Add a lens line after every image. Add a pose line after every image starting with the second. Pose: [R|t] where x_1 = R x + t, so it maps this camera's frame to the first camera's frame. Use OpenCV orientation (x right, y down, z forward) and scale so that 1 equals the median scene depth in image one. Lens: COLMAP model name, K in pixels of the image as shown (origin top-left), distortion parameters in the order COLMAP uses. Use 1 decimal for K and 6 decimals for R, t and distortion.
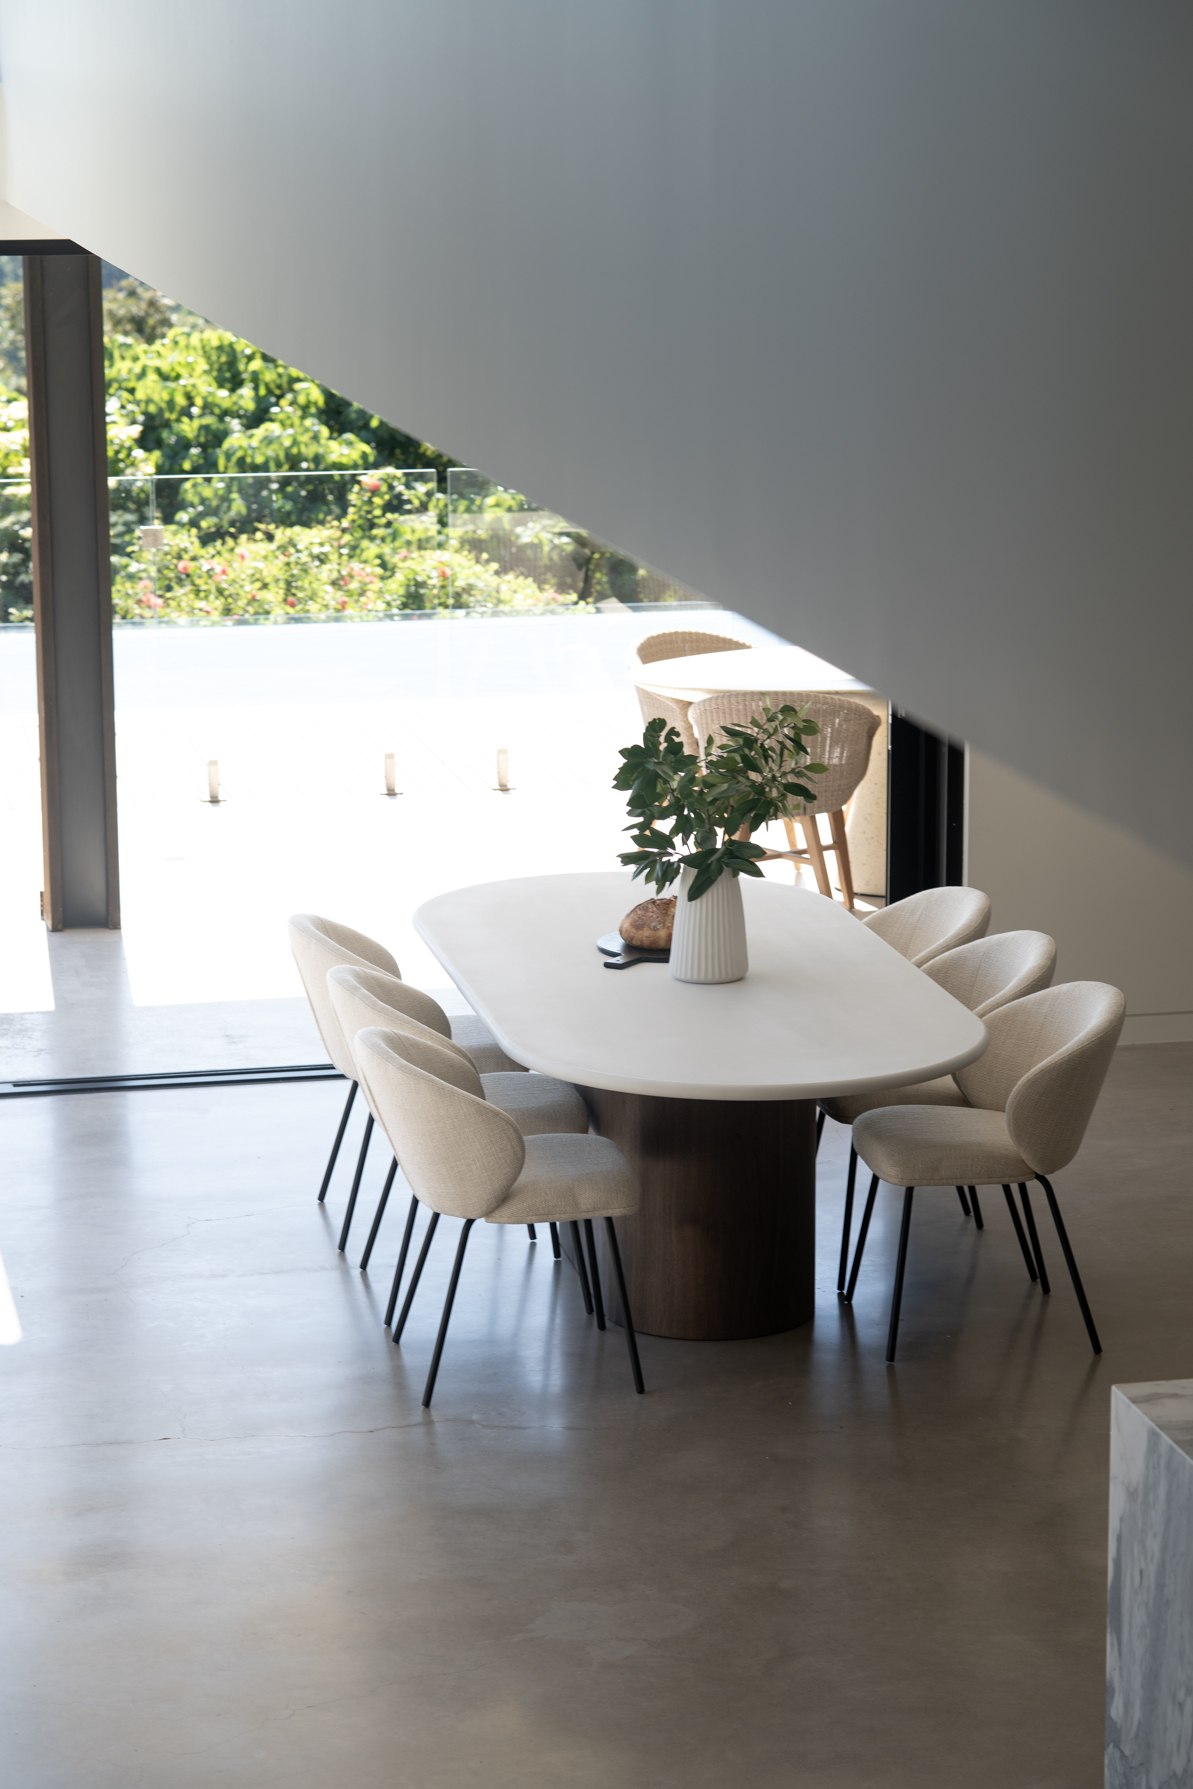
lens RADIAL K [[4546.7, 0, 596.5], [0, 4546.7, 894.5], [0, 0, 1]] dist [0.099676, 0.415027]
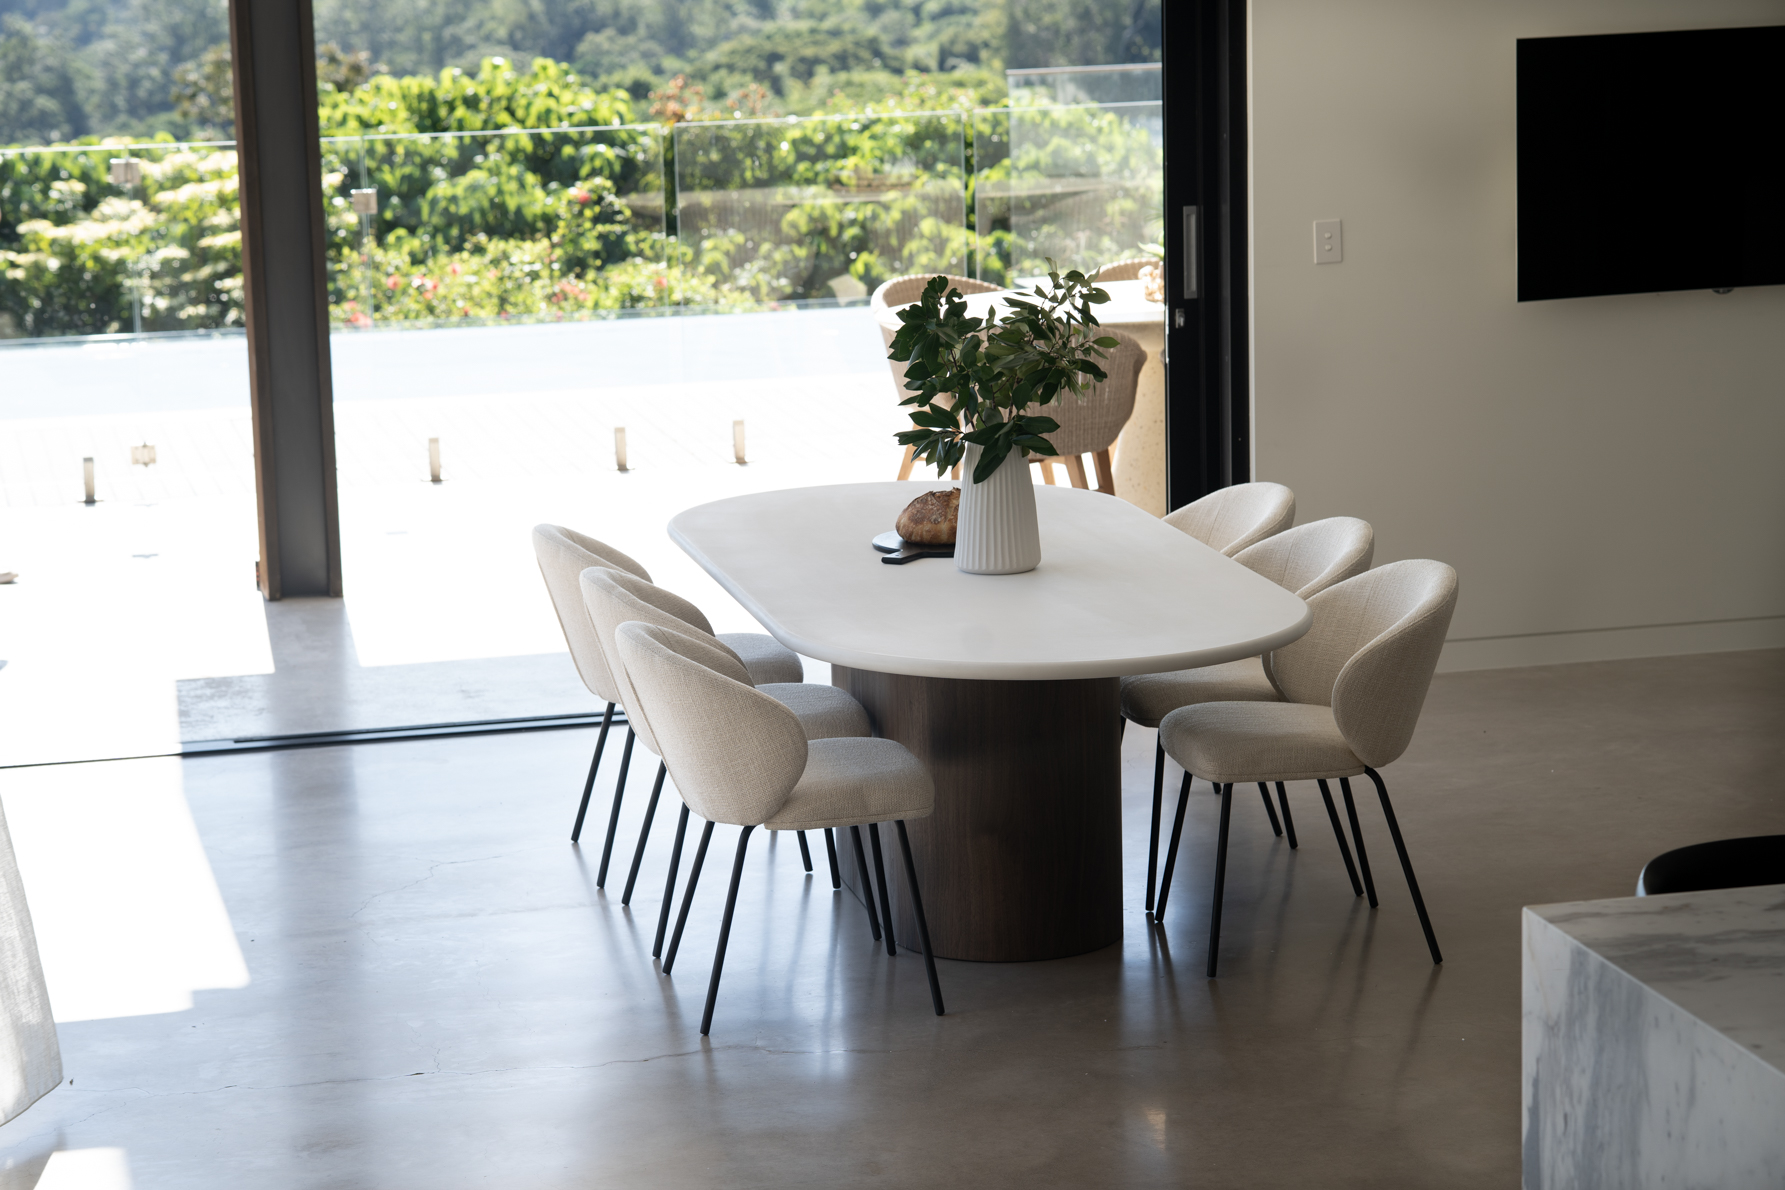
lens RADIAL K [[4506.8, 0, 879.5], [0, 4506.8, 642.8], [0, 0, 1]] dist [0.093476, 0.541067]
pose [[0.999486, -0.025538, 0.019364, -0.016864], [0.025801, 0.999576, -0.013480, 0.044378], [-0.019011, 0.013973, 0.999722, 0.094677]]
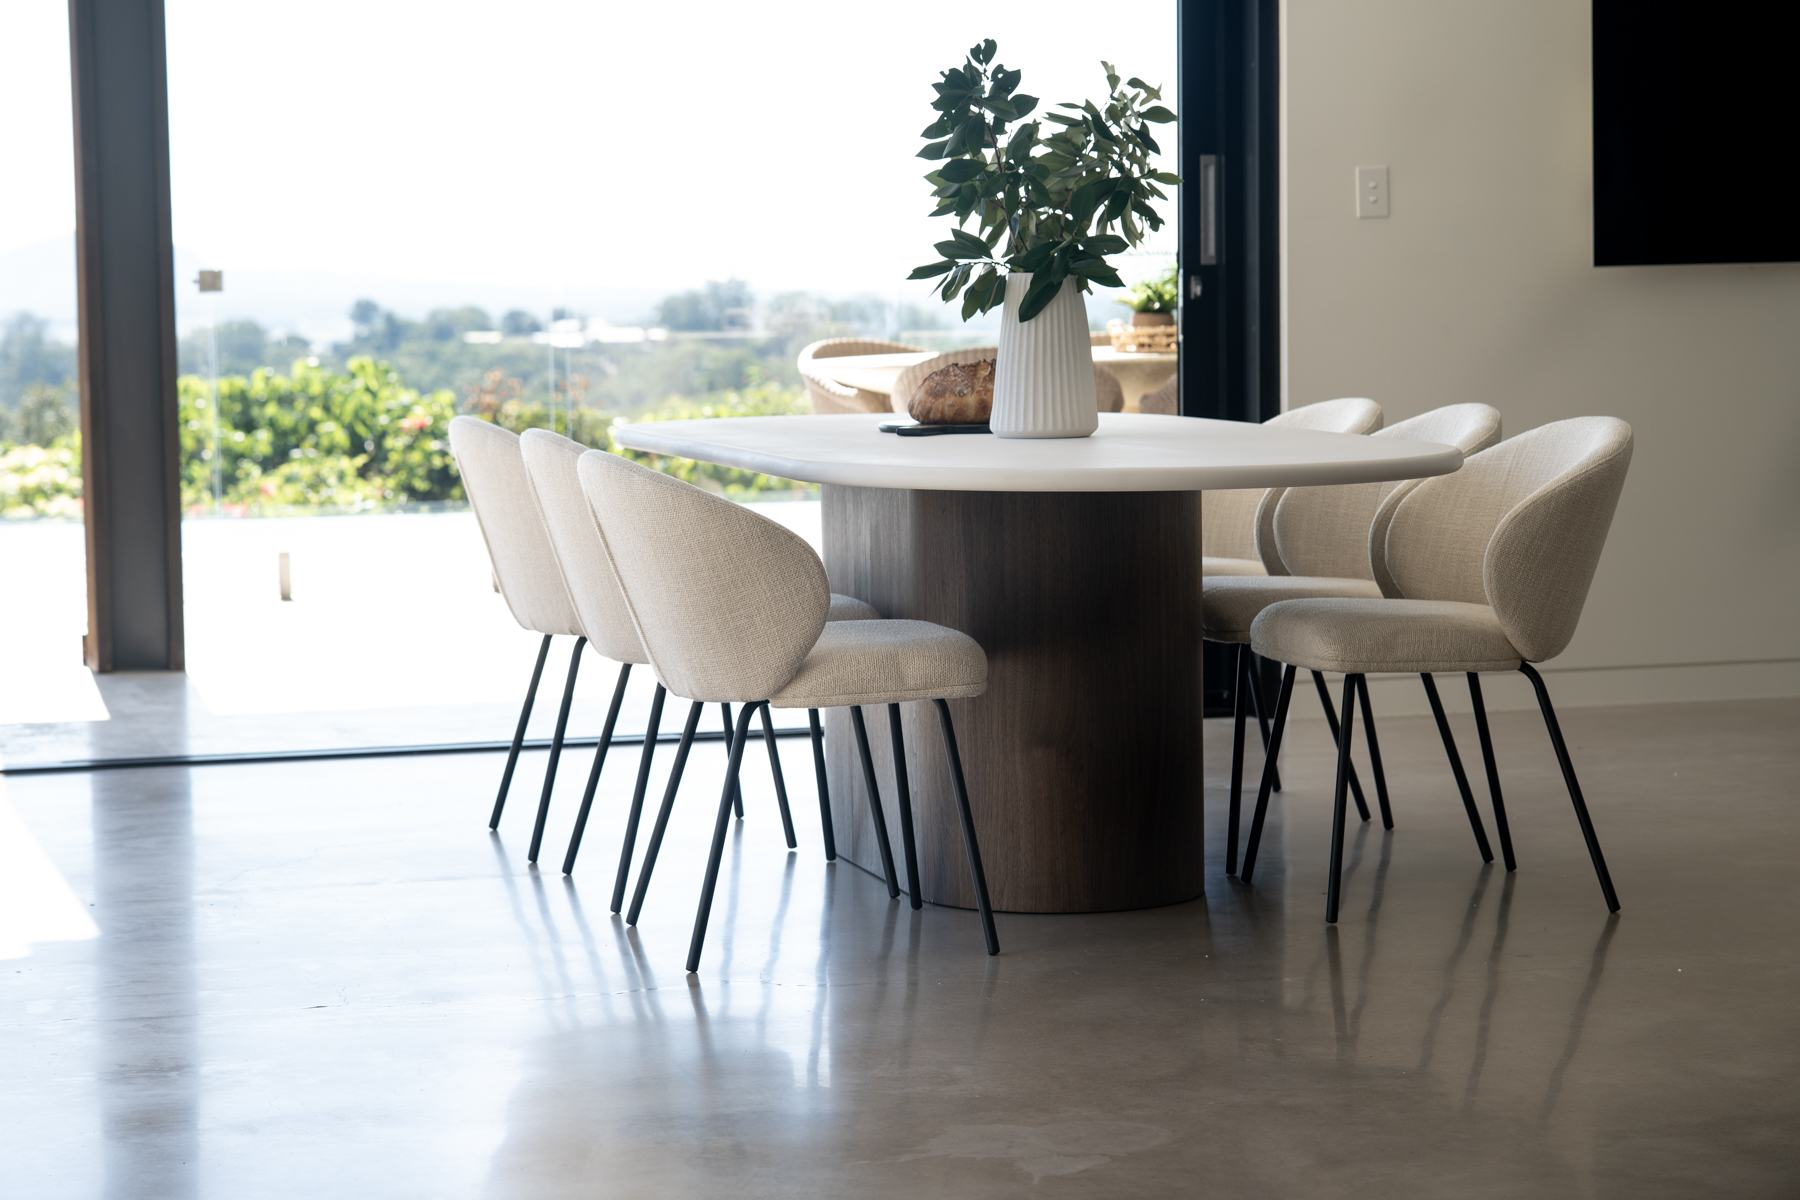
lens RADIAL K [[4449.9, 0, 900.0], [0, 4449.9, 600.0], [0, 0, 1]] dist [0.409522, -8.652145]
pose [[0.997093, -0.015297, 0.074641, -0.051999], [0.024673, 0.991677, -0.126361, 0.133350], [-0.072087, 0.127835, 0.989172, 0.294702]]
